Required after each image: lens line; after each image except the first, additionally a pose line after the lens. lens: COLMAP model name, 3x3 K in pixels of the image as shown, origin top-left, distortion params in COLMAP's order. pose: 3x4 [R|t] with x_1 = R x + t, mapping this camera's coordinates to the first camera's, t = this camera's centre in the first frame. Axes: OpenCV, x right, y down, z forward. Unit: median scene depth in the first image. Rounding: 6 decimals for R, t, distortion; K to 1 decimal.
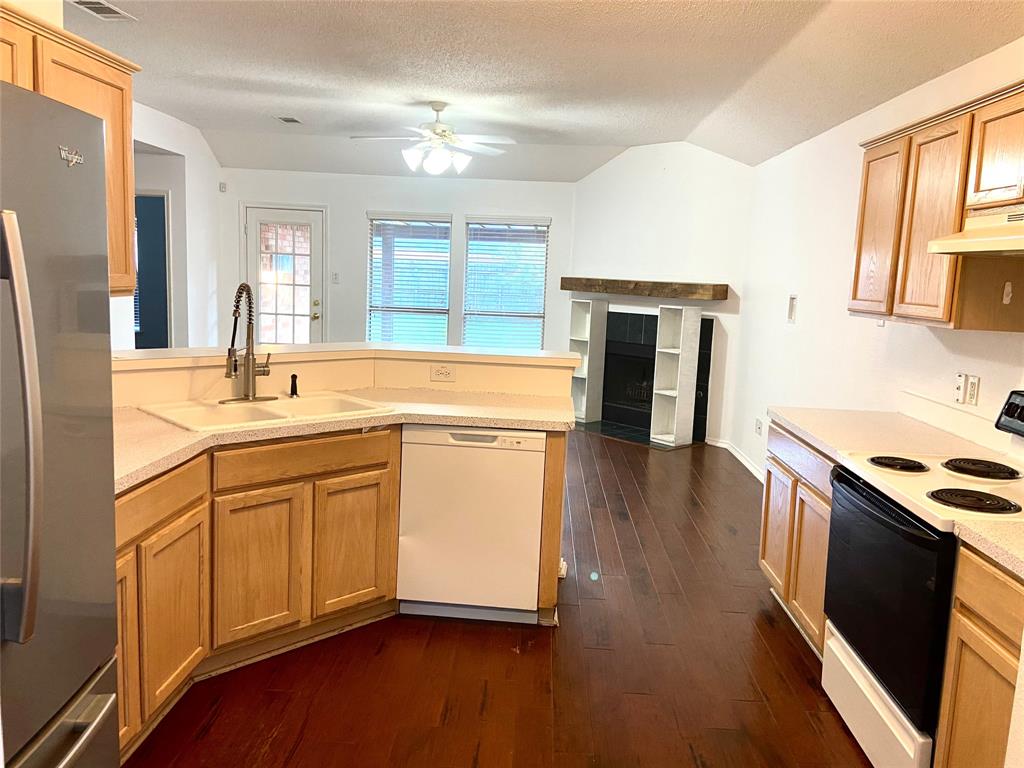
lens RADIAL K [[767.2, 0, 504.8], [0, 767.2, 384.4], [0, 0, 1]] dist [0.132814, -0.154728]
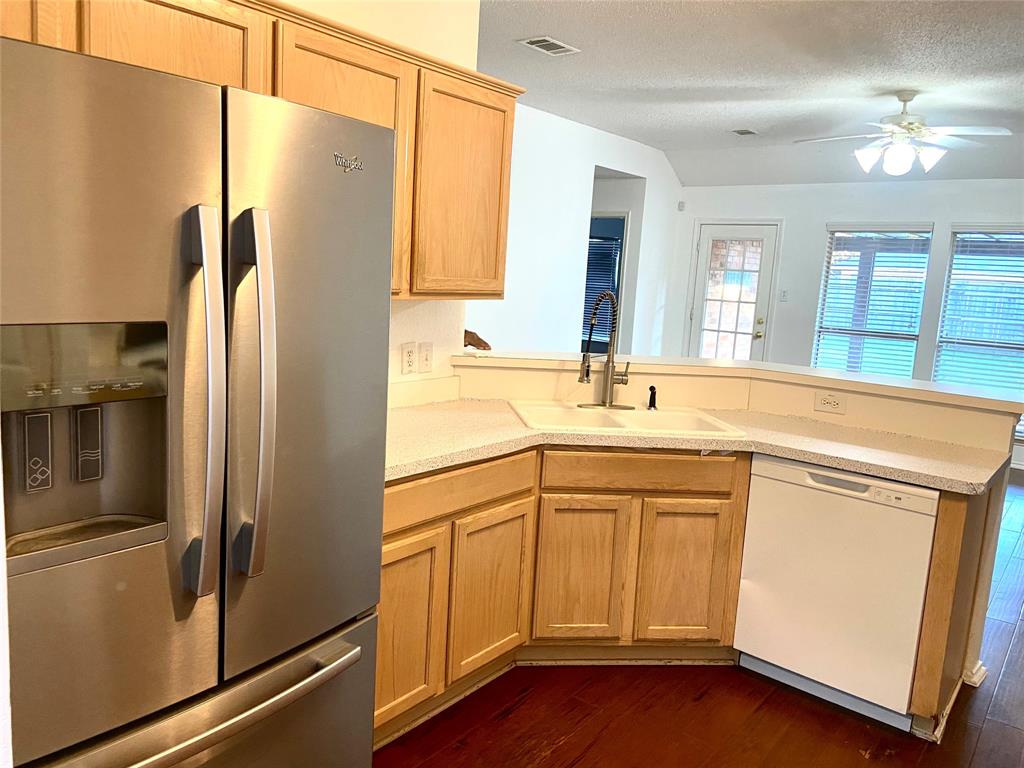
lens RADIAL K [[767.2, 0, 504.8], [0, 767.2, 384.4], [0, 0, 1]] dist [0.132814, -0.154728]
pose [[0.815787, 0.094960, -0.570504, 0.137599], [-0.110059, 0.993892, 0.008055, -0.002519], [0.567784, 0.056218, 0.821255, 0.101336]]
